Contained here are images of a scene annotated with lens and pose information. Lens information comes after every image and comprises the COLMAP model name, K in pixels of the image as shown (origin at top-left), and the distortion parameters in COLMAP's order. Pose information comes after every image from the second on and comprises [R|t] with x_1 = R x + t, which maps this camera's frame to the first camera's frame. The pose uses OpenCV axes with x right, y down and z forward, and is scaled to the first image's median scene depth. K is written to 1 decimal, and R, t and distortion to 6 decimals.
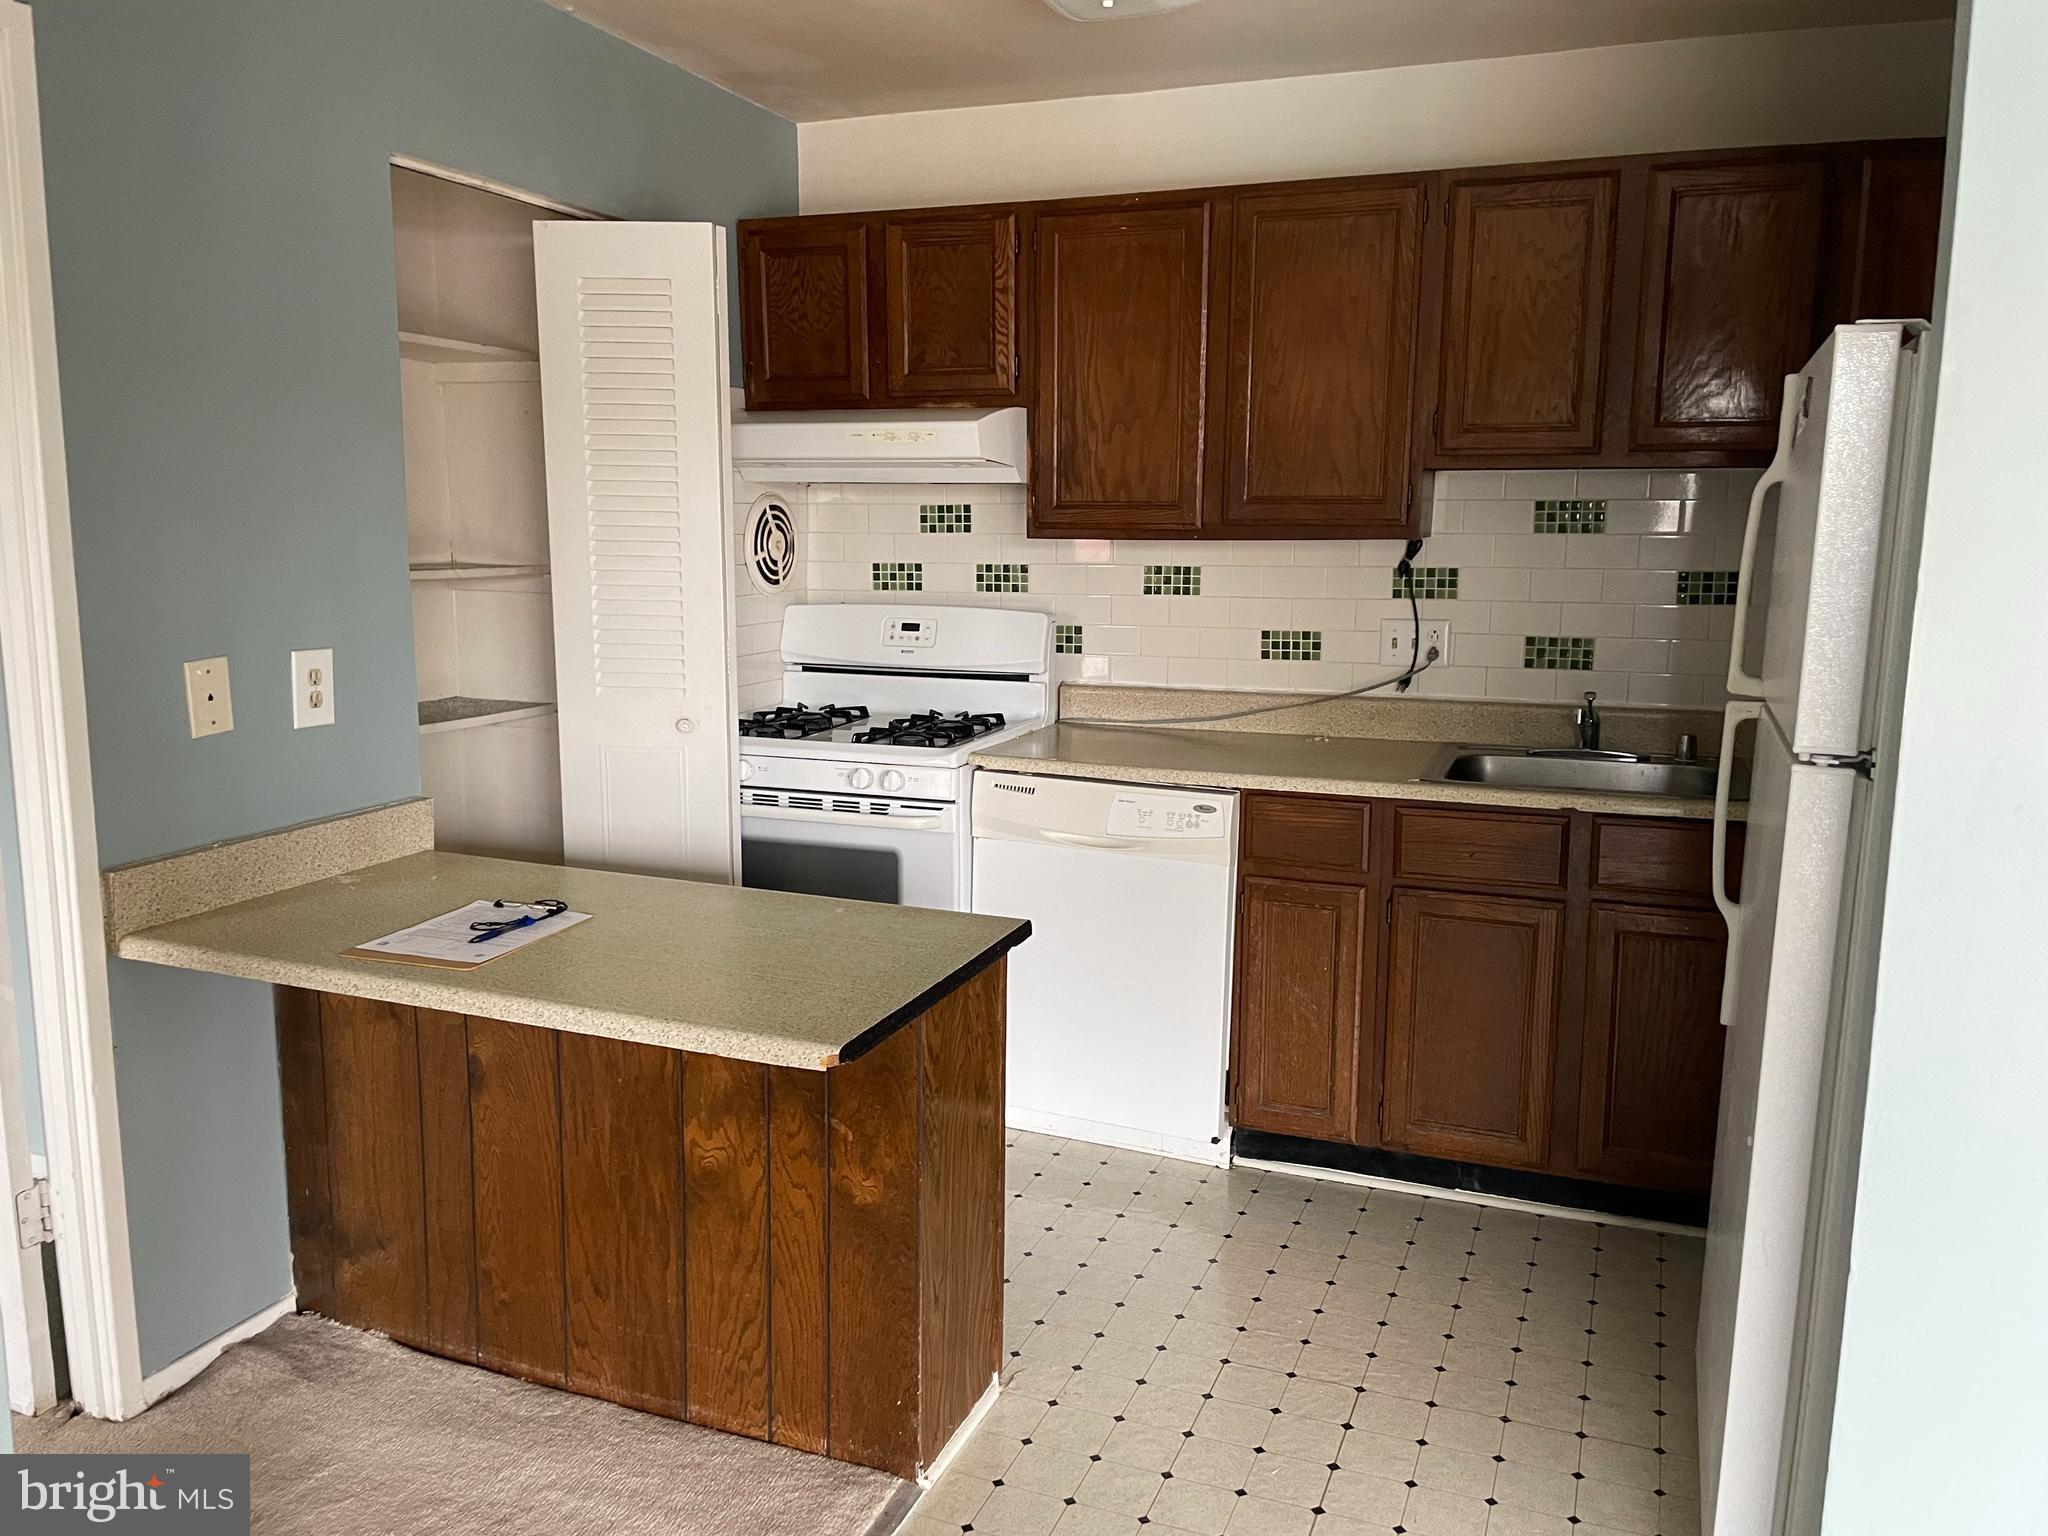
lens RADIAL K [[1541.9, 0, 1021.6], [0, 1541.9, 768.1], [0, 0, 1]] dist [0.032457, -0.040282]
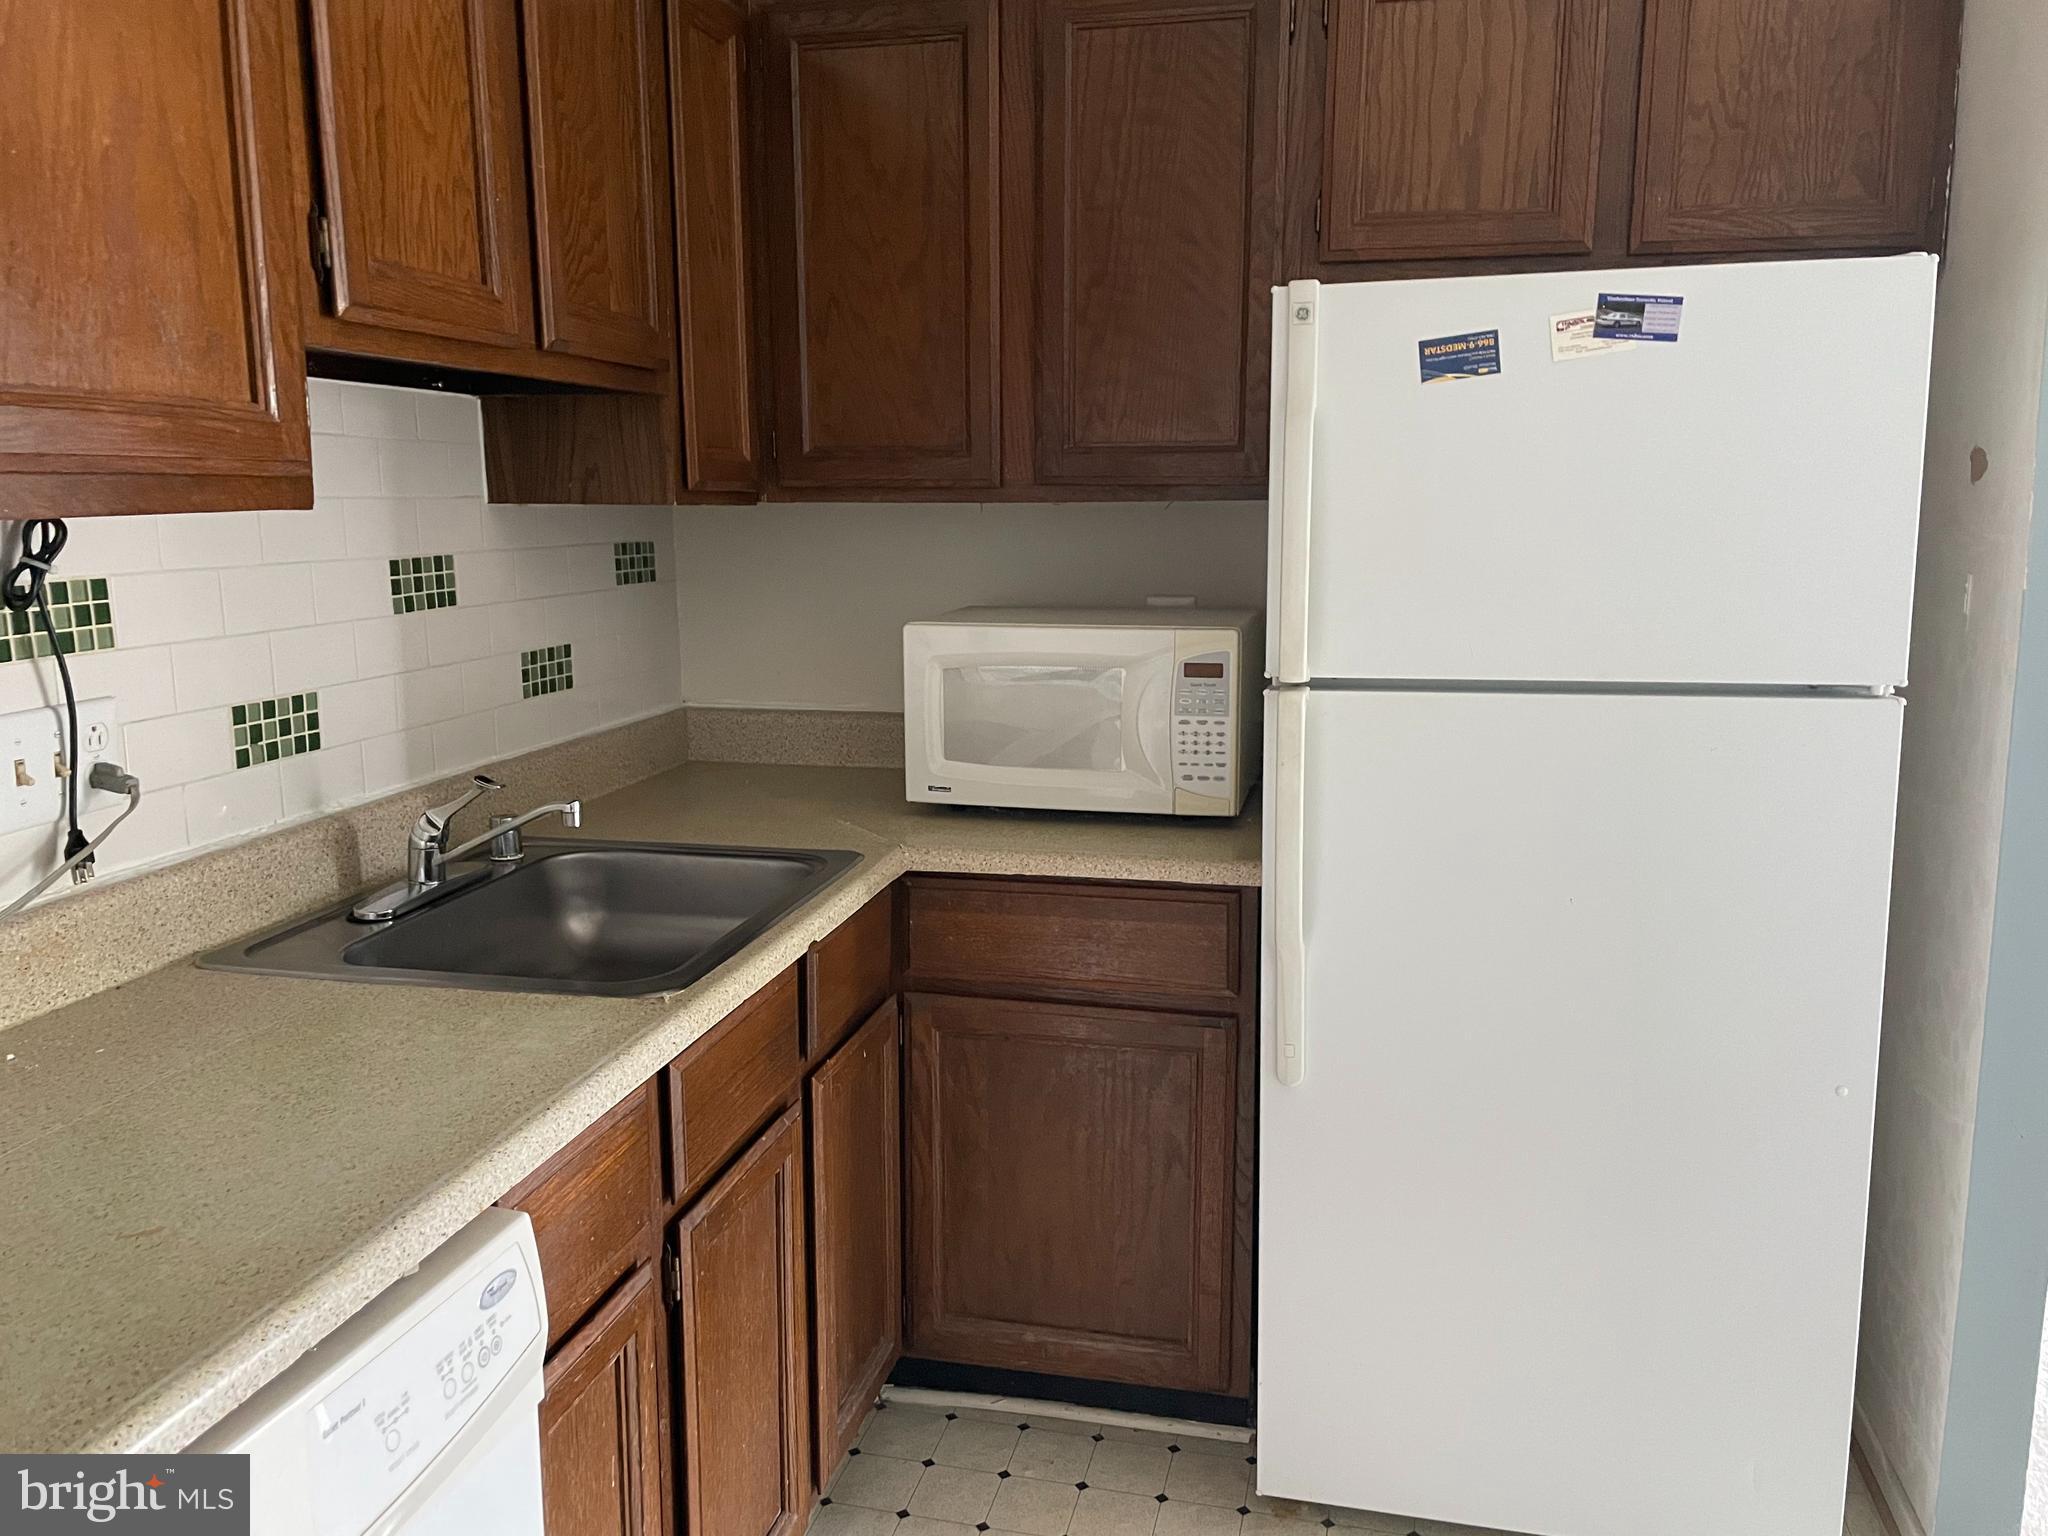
lens RADIAL K [[1541.9, 0, 1018.5], [0, 1541.9, 753.2], [0, 0, 1]] dist [0.032457, -0.040282]
pose [[-0.142134, -0.165083, 0.975984, -0.196241], [0.169010, 0.967468, 0.188256, -0.122113], [-0.975312, 0.191709, -0.109609, 0.816526]]
